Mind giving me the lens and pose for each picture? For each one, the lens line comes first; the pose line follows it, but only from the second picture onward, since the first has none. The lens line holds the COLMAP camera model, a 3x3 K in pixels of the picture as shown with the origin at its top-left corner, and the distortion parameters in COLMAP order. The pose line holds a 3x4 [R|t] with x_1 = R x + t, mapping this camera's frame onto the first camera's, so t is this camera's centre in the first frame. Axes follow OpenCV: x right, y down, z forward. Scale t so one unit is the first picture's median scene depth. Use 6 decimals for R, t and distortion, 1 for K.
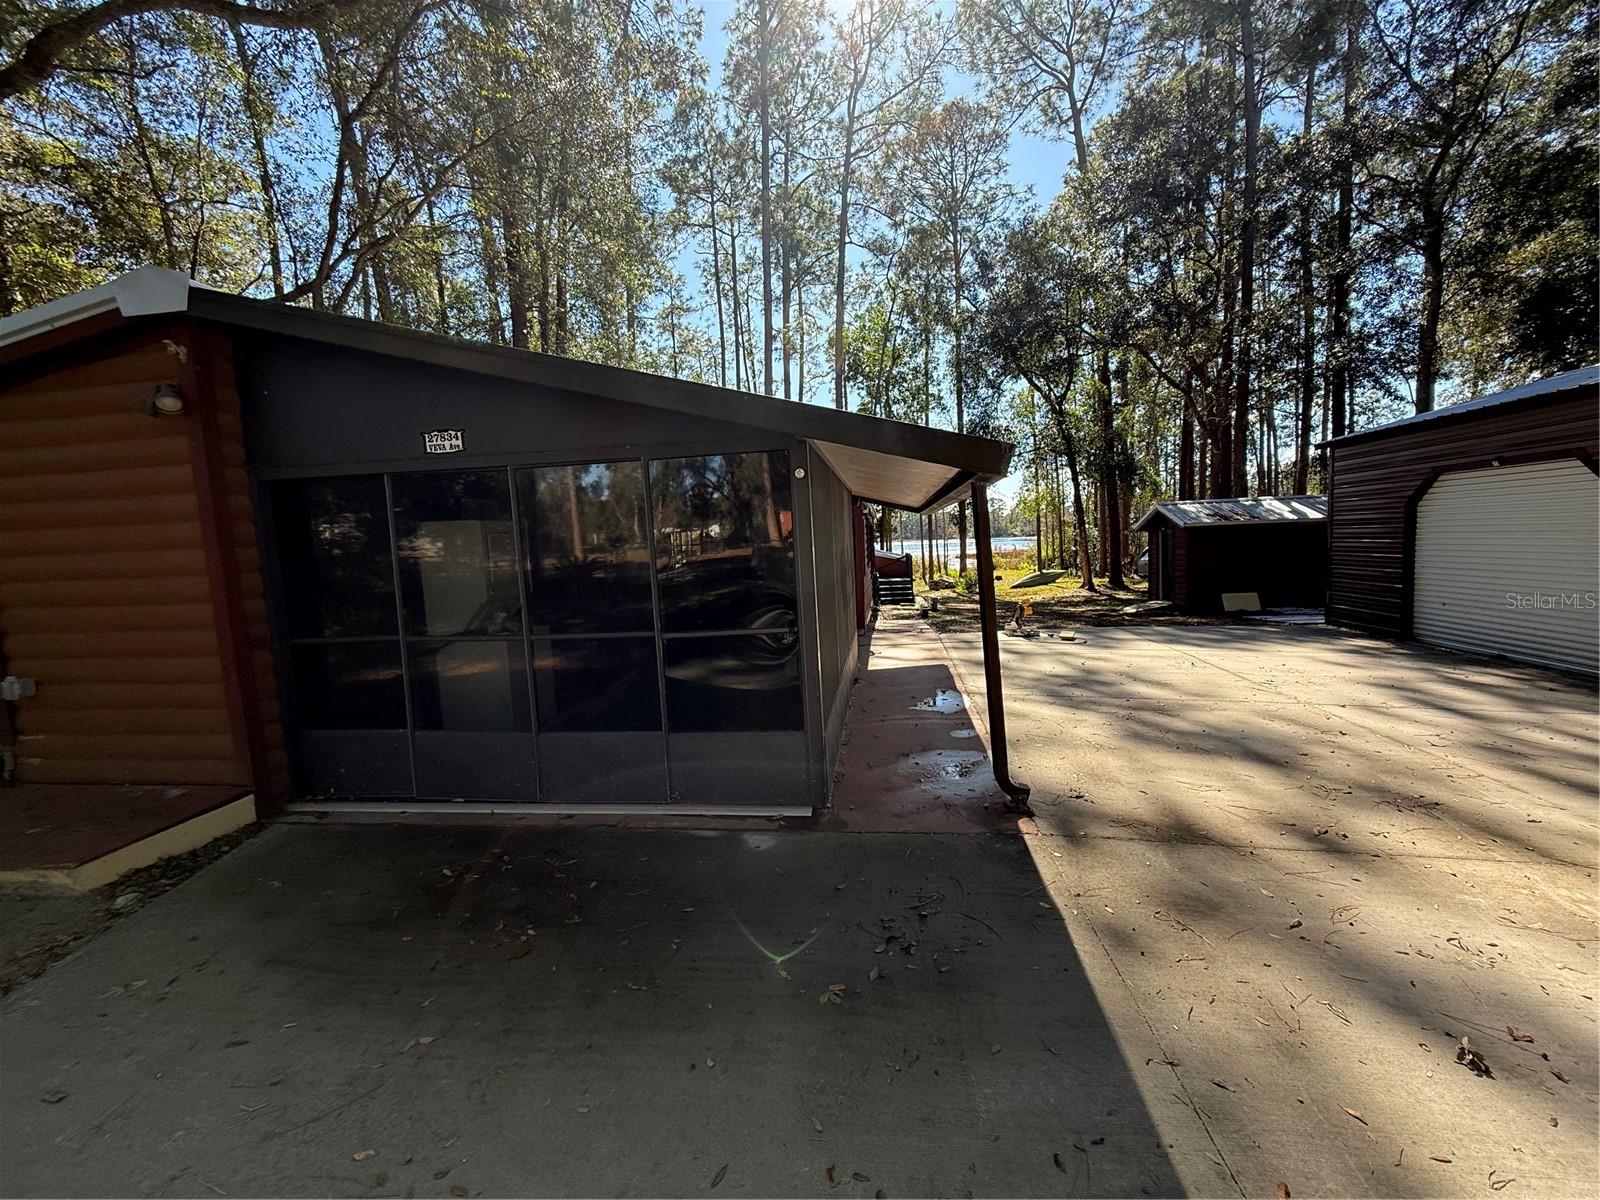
lens RADIAL K [[638.6, 0, 797.0], [0, 638.6, 599.4], [0, 0, 1]] dist [0.001345, 0.000324]
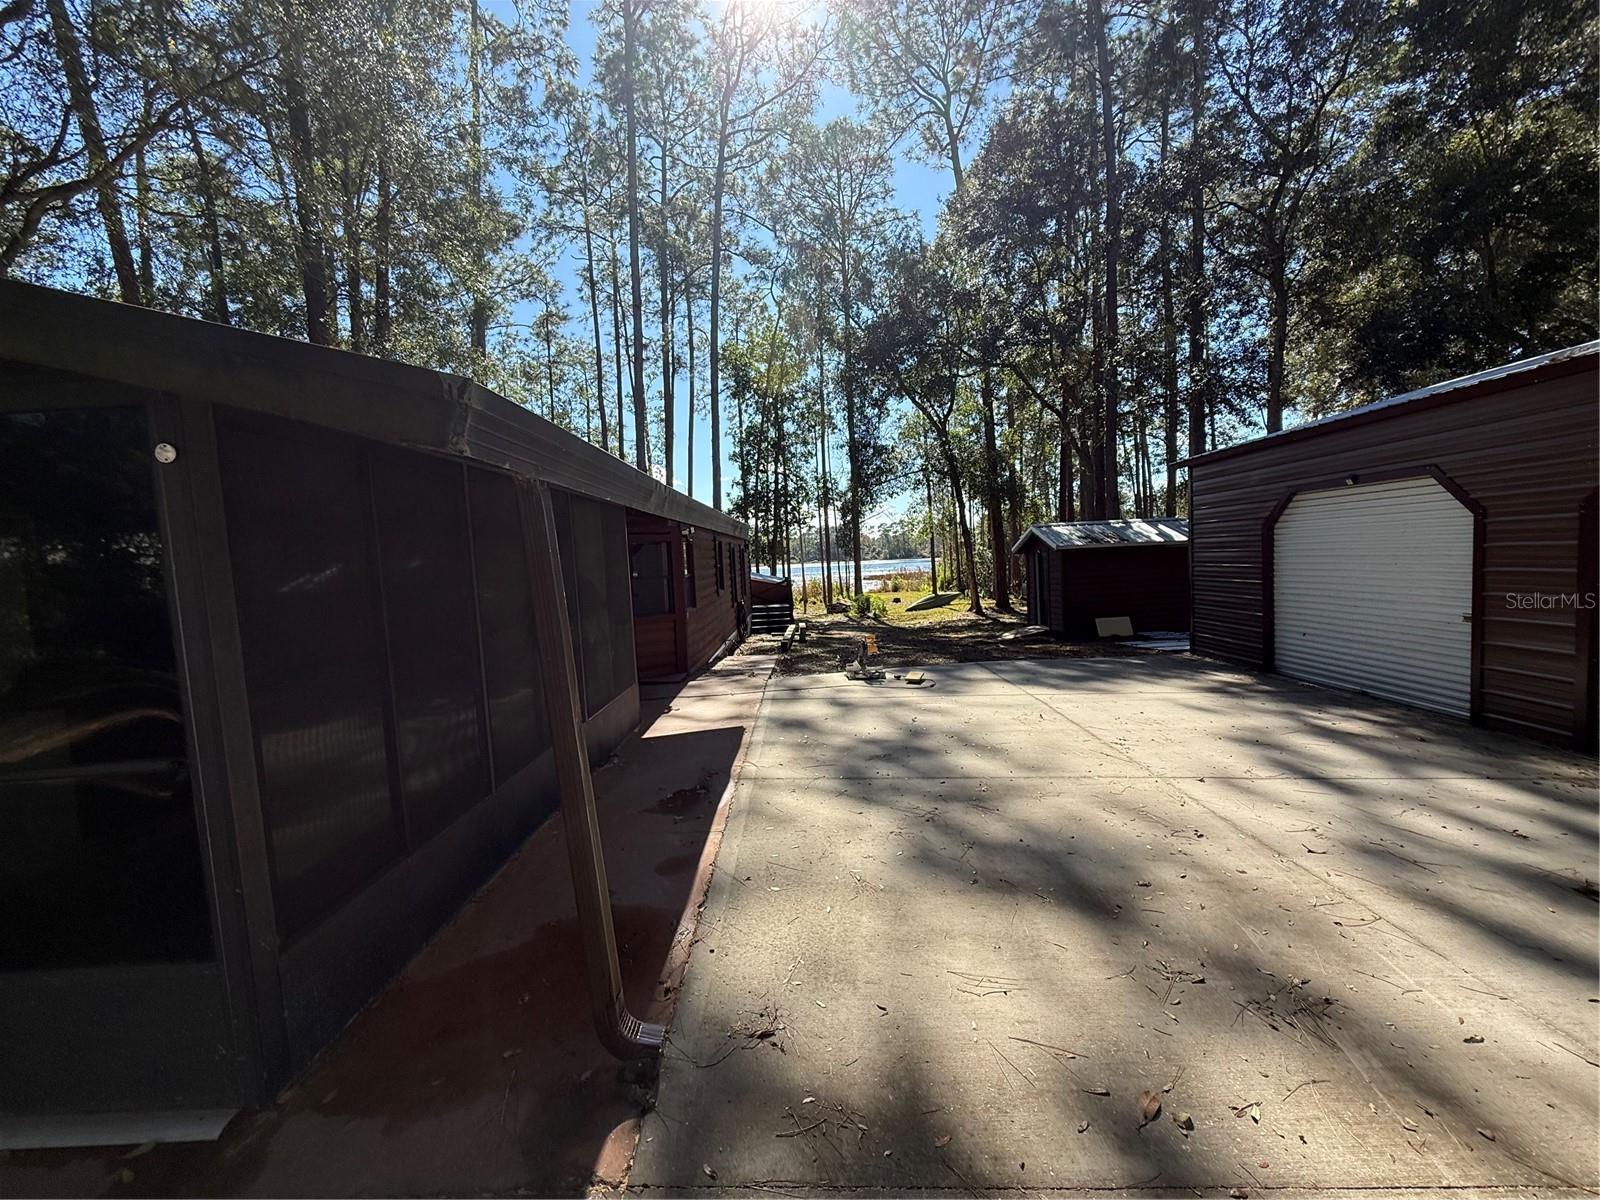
lens RADIAL K [[638.6, 0, 797.0], [0, 638.6, 599.4], [0, 0, 1]] dist [0.001345, 0.000324]
pose [[0.991691, -0.010807, 0.128187, 0.085388], [0.015066, 0.999365, -0.032299, -0.012169], [-0.127756, 0.033962, 0.991224, 0.090132]]
